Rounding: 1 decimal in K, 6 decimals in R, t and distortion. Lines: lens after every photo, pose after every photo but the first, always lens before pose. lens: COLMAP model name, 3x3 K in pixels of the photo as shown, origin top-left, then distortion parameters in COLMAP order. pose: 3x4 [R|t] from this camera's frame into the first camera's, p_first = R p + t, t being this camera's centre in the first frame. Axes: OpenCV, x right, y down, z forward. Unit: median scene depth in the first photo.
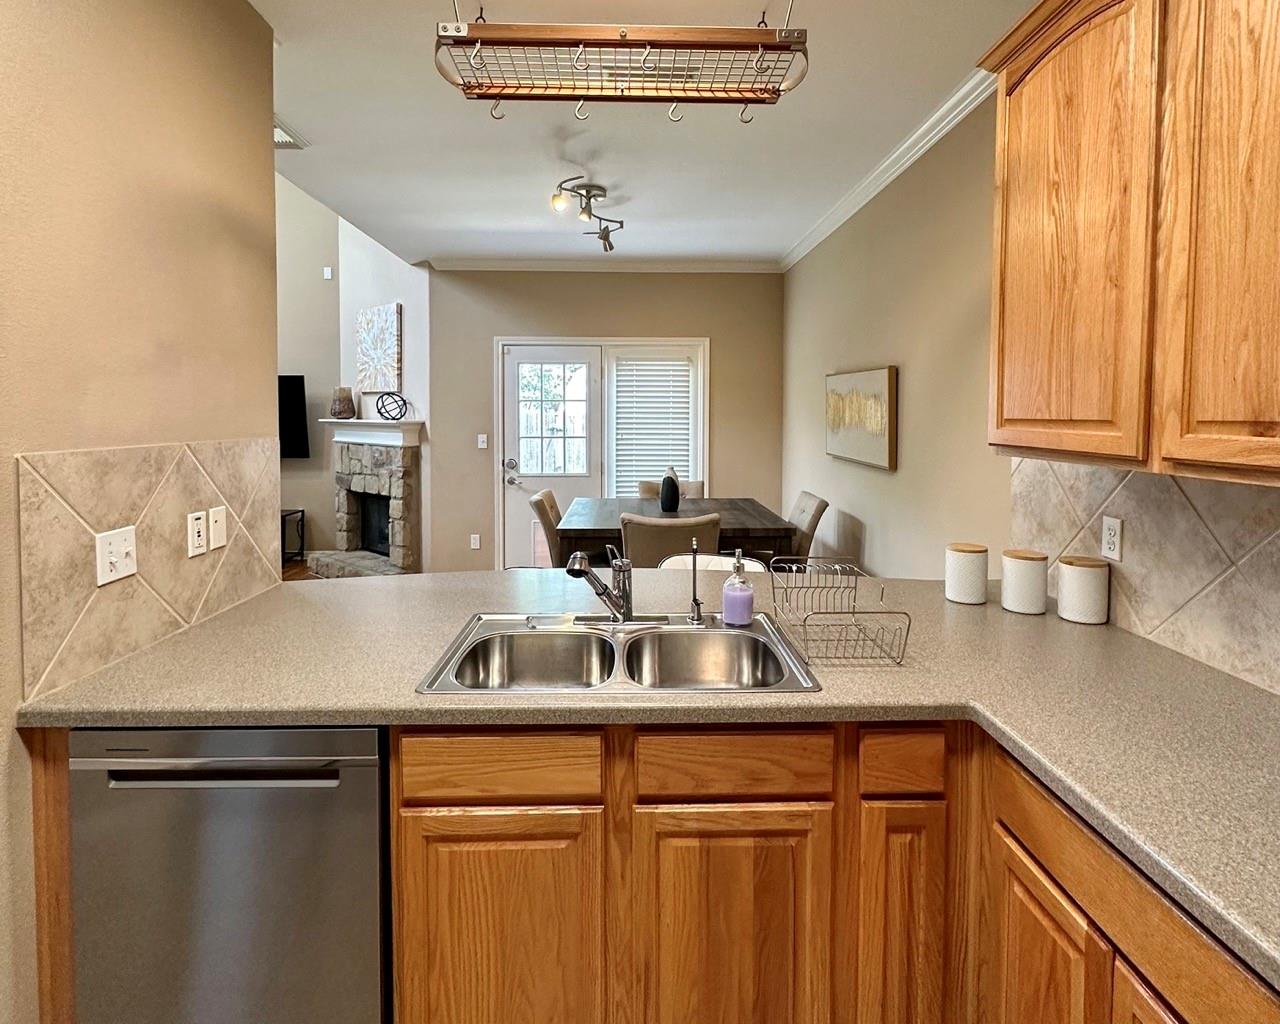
lens RADIAL K [[677.1, 0, 638.2], [0, 677.1, 437.6], [0, 0, 1]] dist [-0.006083, 0.003020]
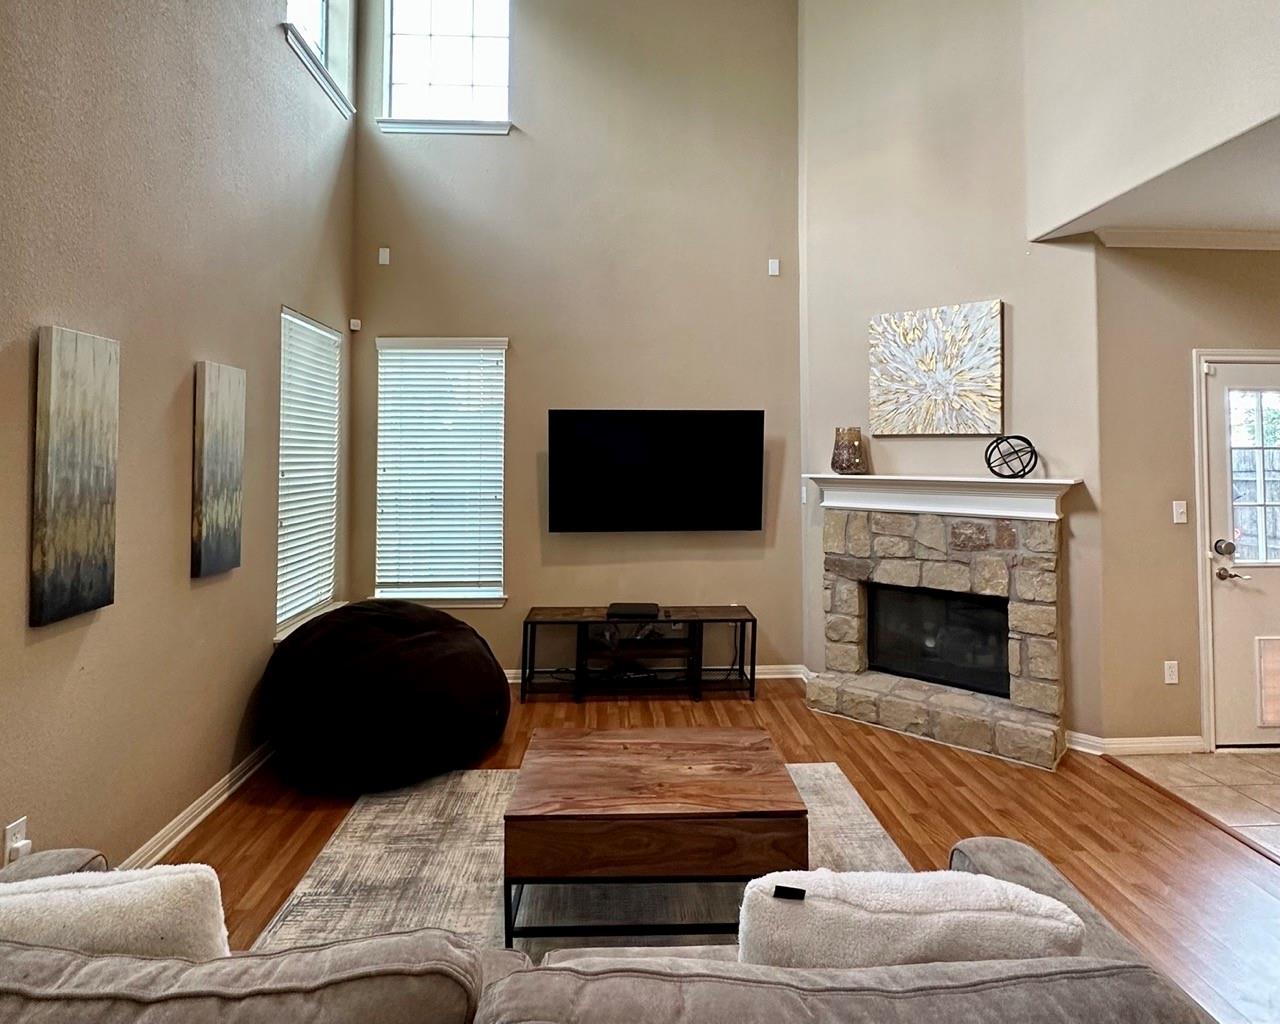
lens RADIAL K [[677.1, 0, 625.8], [0, 677.1, 435.0], [0, 0, 1]] dist [-0.006083, 0.003020]
pose [[0.999727, 0.001551, 0.023331, -0.693316], [0.000068, 0.997602, -0.069210, -0.020639], [-0.023382, 0.069193, 0.997329, 0.336595]]
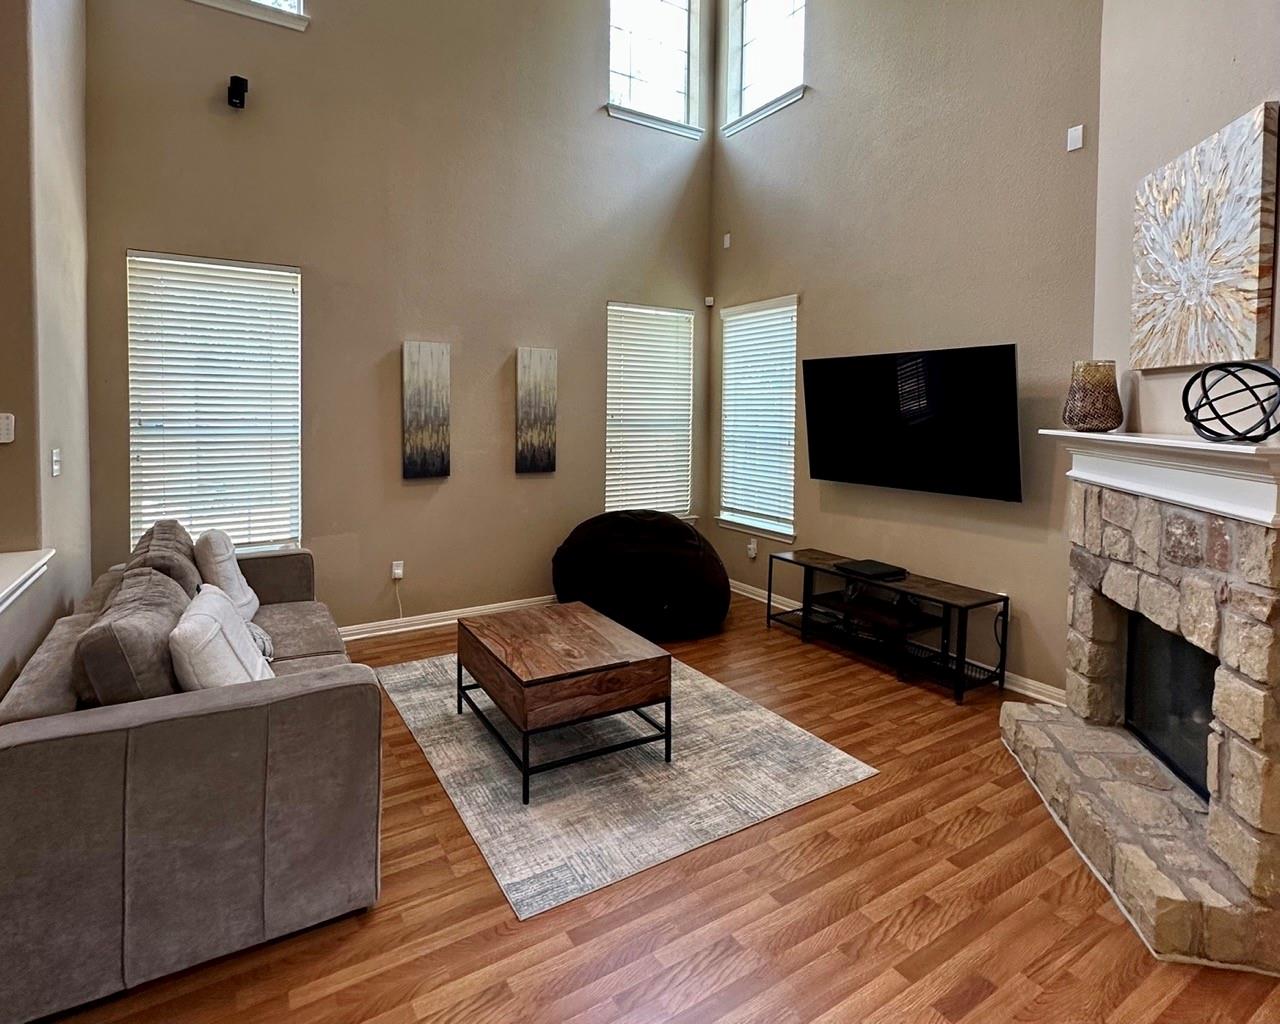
lens RADIAL K [[677.1, 0, 650.7], [0, 677.1, 426.7], [0, 0, 1]] dist [-0.006083, 0.003020]
pose [[0.522839, 0.027336, -0.851993, -0.209259], [-0.041241, 0.999126, 0.006748, -0.021887], [0.851433, 0.031609, 0.523510, 0.522089]]
